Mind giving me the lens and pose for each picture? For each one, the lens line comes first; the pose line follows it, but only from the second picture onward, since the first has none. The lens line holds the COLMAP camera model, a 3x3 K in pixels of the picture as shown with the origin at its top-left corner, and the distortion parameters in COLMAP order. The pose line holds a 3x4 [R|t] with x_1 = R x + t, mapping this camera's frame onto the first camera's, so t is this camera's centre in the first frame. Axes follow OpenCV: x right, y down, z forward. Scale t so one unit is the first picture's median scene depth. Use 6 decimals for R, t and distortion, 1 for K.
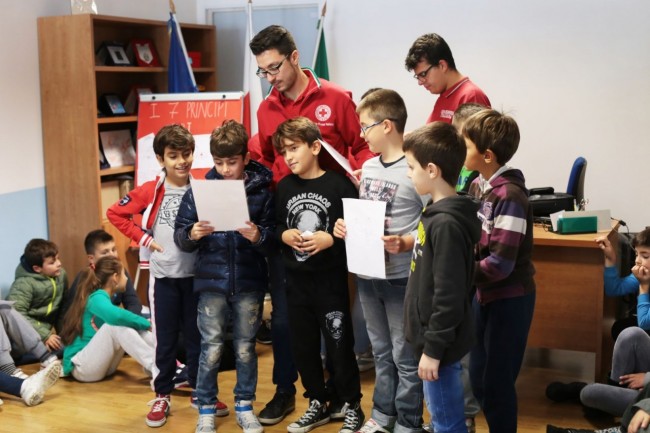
lens RADIAL K [[939.9, 0, 325.0], [0, 939.9, 216.5], [0, 0, 1]] dist [-0.158854, 0.118188]
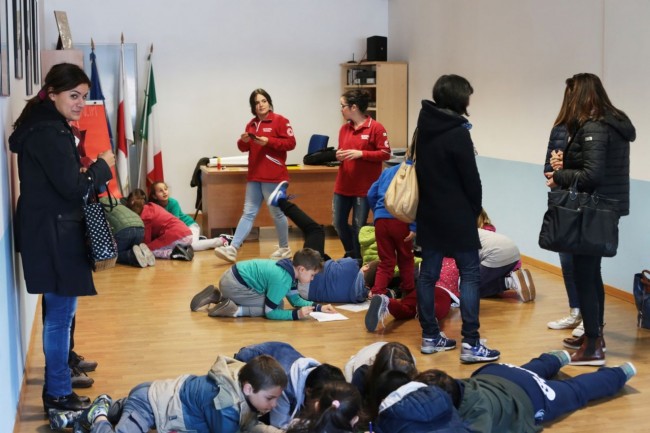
lens RADIAL K [[939.9, 0, 325.0], [0, 939.9, 216.5], [0, 0, 1]] dist [-0.158854, 0.118188]
pose [[0.793147, -0.068124, 0.605208, -0.867898], [0.076527, 0.996996, 0.011932, 0.079392], [-0.604203, 0.036851, 0.795978, -0.503845]]
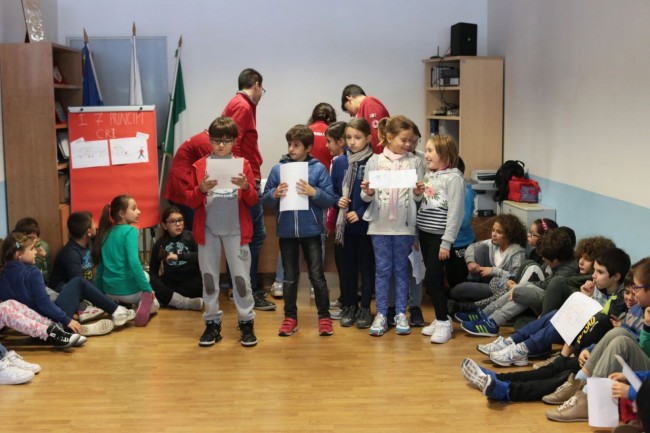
lens RADIAL K [[939.9, 0, 325.0], [0, 939.9, 216.5], [0, 0, 1]] dist [-0.158854, 0.118188]
pose [[0.904185, -0.043464, 0.424925, -0.439305], [0.051190, 0.998666, -0.006776, 0.044895], [-0.424064, 0.027879, 0.905203, -0.286200]]
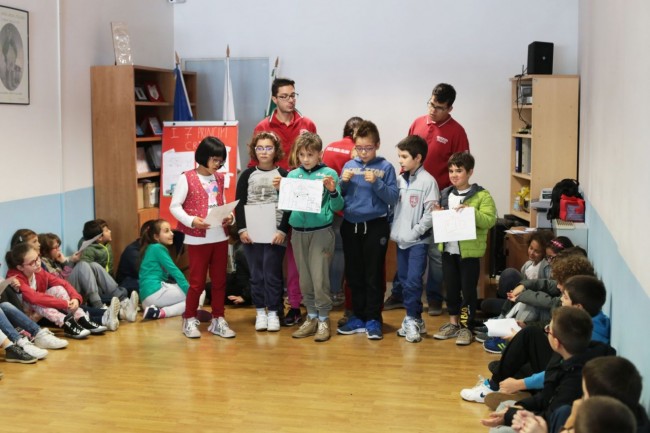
lens RADIAL K [[939.9, 0, 325.0], [0, 939.9, 216.5], [0, 0, 1]] dist [-0.158854, 0.118188]
pose [[0.984759, -0.005436, 0.173840, -0.201790], [0.011144, 0.999430, -0.031875, 0.061141], [-0.173567, 0.033326, 0.984258, -0.436125]]
